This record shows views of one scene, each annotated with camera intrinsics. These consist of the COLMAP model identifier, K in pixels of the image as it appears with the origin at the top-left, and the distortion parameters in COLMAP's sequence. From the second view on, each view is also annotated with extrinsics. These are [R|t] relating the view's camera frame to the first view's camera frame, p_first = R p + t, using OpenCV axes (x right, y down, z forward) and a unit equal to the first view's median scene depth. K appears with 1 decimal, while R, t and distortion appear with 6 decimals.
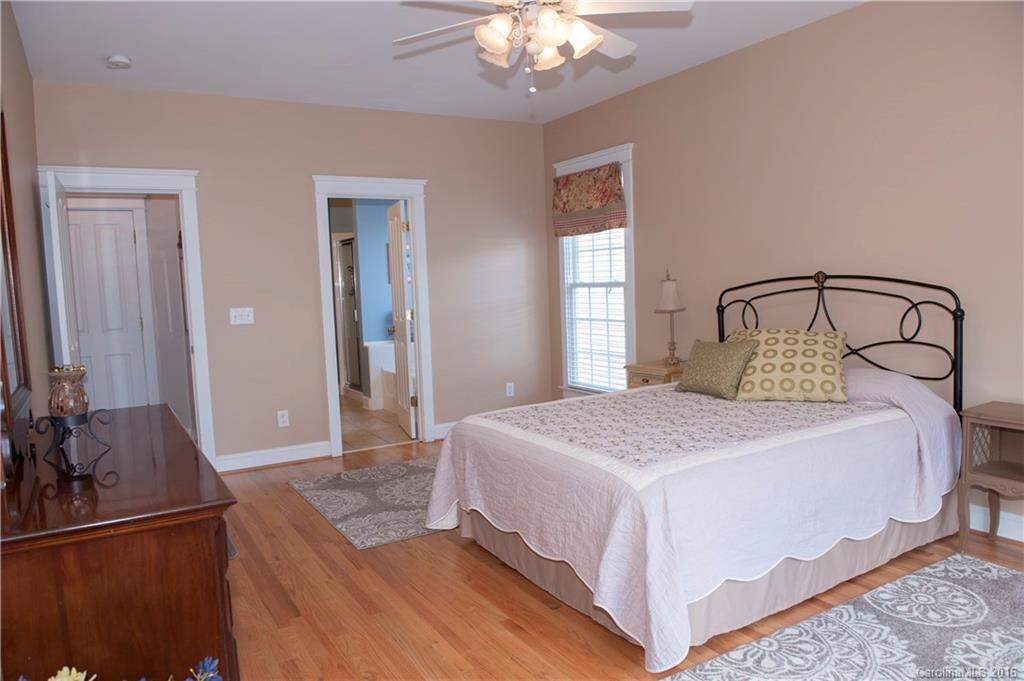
lens RADIAL K [[700.6, 0, 508.0], [0, 700.6, 346.5], [0, 0, 1]] dist [-0.051590, -0.002686]
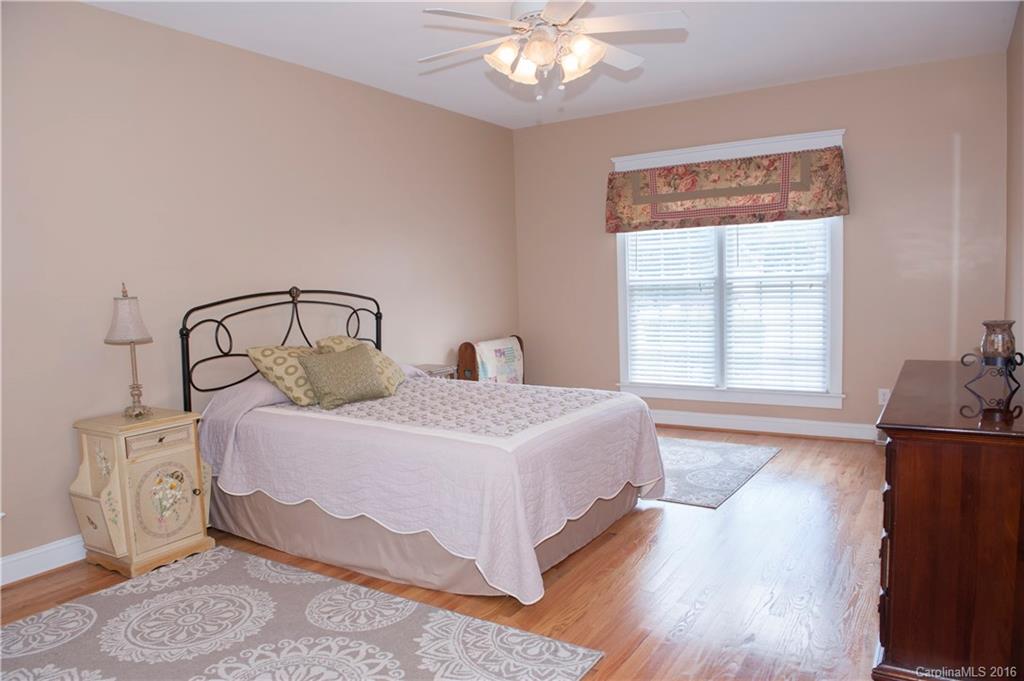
lens RADIAL K [[700.6, 0, 508.0], [0, 700.6, 346.5], [0, 0, 1]] dist [-0.051590, -0.002686]
pose [[-0.457078, -0.028293, 0.888976, -0.696089], [0.133276, 0.986030, 0.099907, -0.080002], [-0.879384, 0.164144, -0.446923, 1.209383]]
